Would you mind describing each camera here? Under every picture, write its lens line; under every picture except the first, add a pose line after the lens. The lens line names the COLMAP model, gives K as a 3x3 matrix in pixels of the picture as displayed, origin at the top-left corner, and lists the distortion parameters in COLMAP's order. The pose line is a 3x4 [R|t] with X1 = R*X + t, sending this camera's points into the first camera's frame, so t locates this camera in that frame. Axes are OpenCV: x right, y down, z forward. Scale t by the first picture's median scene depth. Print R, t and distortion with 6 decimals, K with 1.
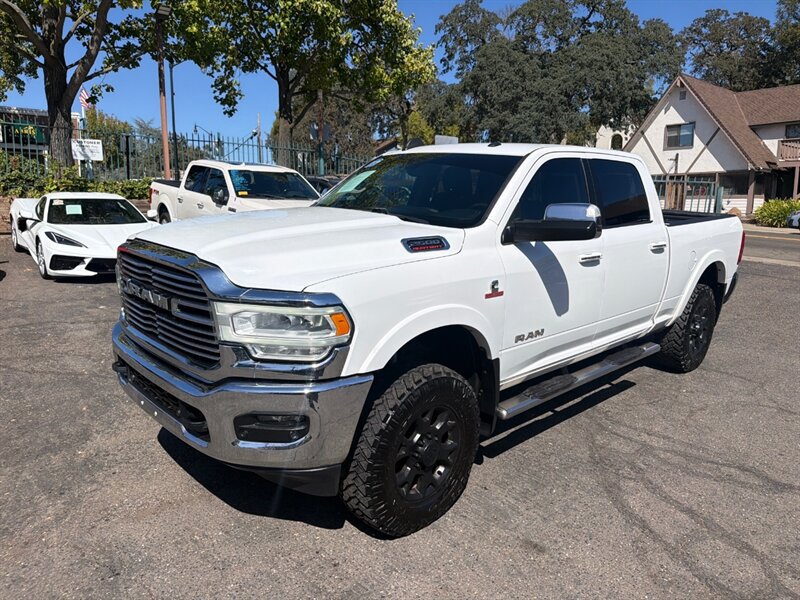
lens RADIAL K [[564.5, 0, 408.4], [0, 564.5, 297.3], [0, 0, 1]] dist [0.031740, -0.038139]
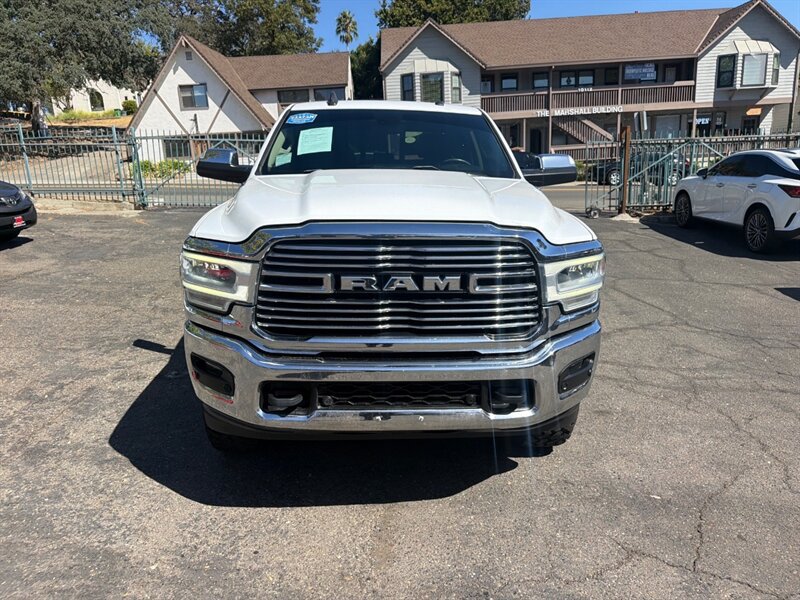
lens RADIAL K [[564.5, 0, 402.2], [0, 564.5, 297.4], [0, 0, 1]] dist [0.031740, -0.038139]
pose [[0.658259, -0.212894, 0.722060, -0.731707], [0.165419, 0.976640, 0.137153, -0.065740], [-0.734392, 0.029160, 0.678099, 0.313679]]
